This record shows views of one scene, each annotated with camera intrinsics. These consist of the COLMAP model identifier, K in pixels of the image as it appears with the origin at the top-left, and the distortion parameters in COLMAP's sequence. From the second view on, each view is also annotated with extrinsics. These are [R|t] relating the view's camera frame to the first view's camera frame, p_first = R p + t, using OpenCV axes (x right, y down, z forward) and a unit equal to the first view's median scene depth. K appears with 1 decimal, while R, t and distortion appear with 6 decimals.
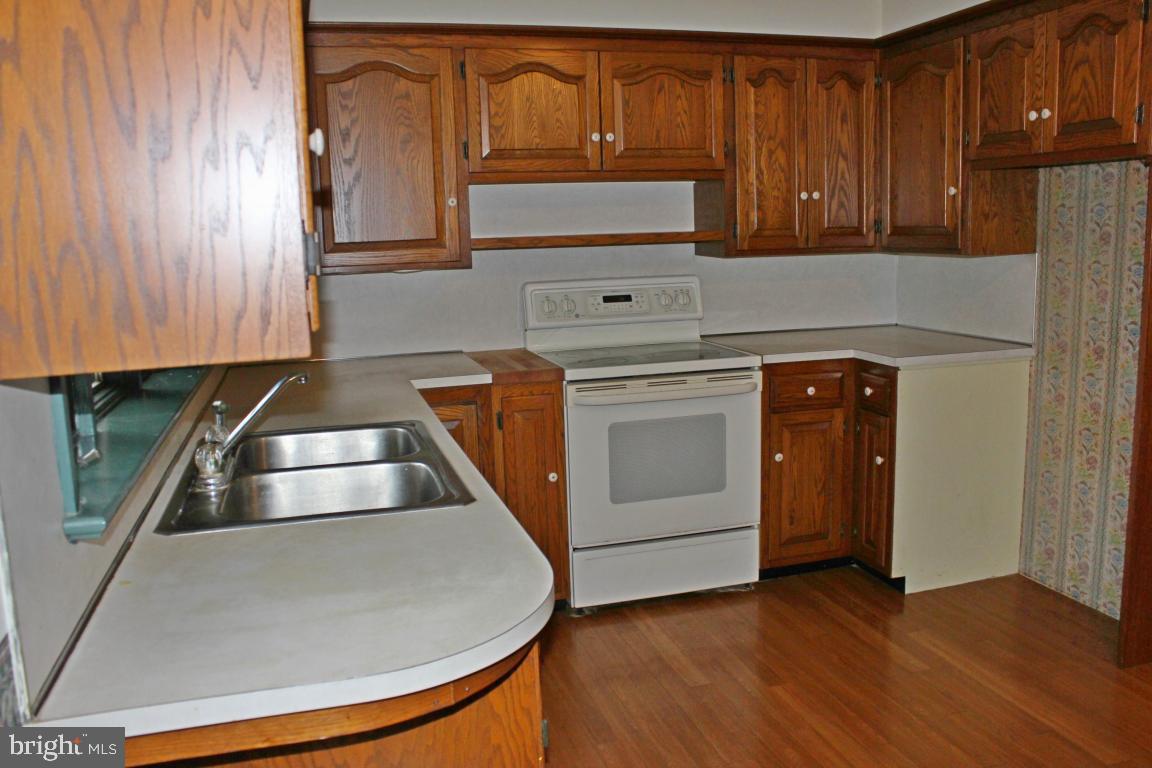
lens RADIAL K [[962.7, 0, 577.2], [0, 962.7, 385.8], [0, 0, 1]] dist [-0.149393, 0.115790]
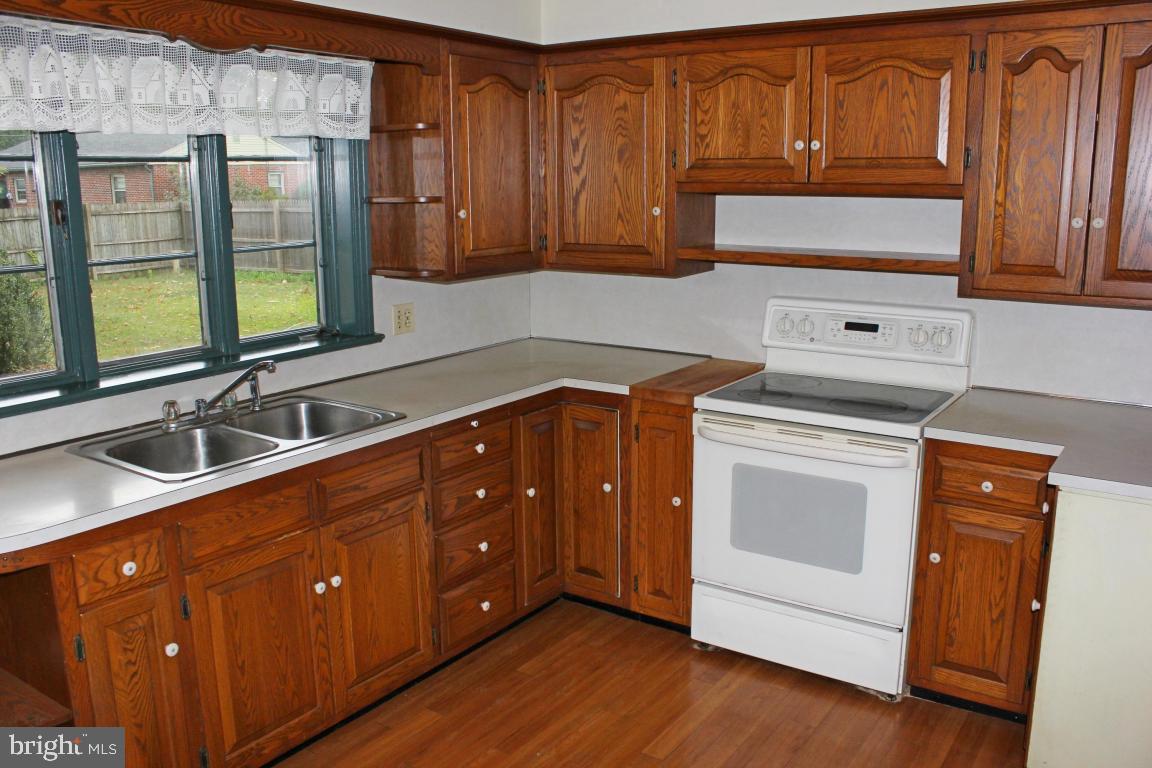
lens RADIAL K [[962.7, 0, 575.2], [0, 962.7, 385.8], [0, 0, 1]] dist [-0.149393, 0.115790]
pose [[0.633619, 0.186406, -0.750852, 0.591126], [-0.137899, 0.982209, 0.127474, -0.124619], [0.761256, 0.022772, 0.648052, 0.275820]]
